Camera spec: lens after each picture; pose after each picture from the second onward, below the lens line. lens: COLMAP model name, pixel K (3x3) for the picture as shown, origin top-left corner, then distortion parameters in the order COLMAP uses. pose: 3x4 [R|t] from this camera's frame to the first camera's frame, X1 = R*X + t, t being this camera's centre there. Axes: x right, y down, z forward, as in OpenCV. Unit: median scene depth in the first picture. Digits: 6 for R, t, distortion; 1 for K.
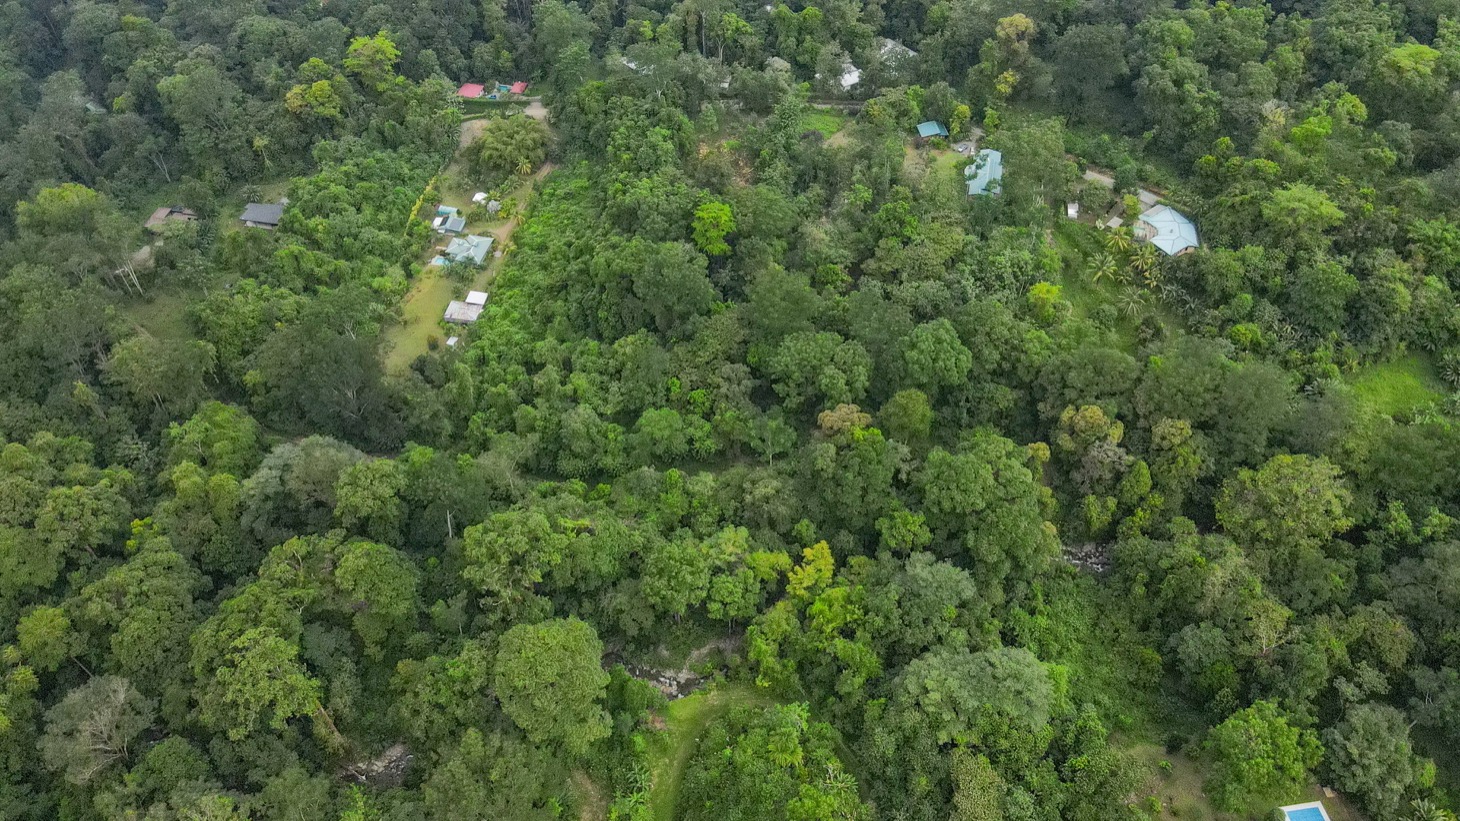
lens RADIAL K [[1078.4, 0, 733.4], [0, 1078.4, 415.8], [0, 0, 1]] dist [0.001699, 0.026860]
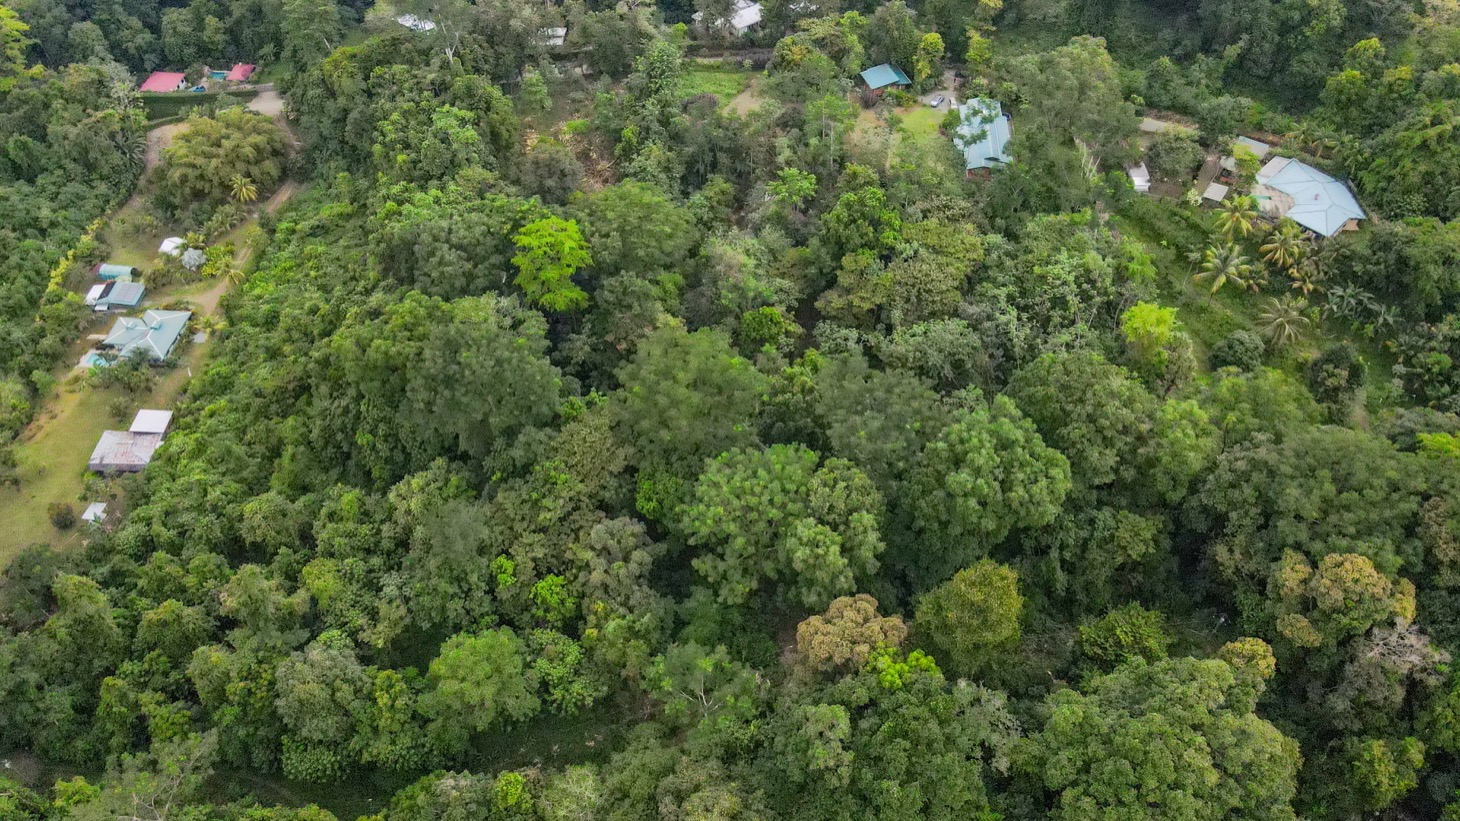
lens RADIAL K [[1078.4, 0, 732.3], [0, 1078.4, 414.9], [0, 0, 1]] dist [0.001699, 0.026860]
pose [[0.989344, -0.107379, 0.098331, 0.010870], [0.108883, 0.994004, -0.010047, -0.079611], [-0.096663, 0.020646, 0.995103, 0.432902]]
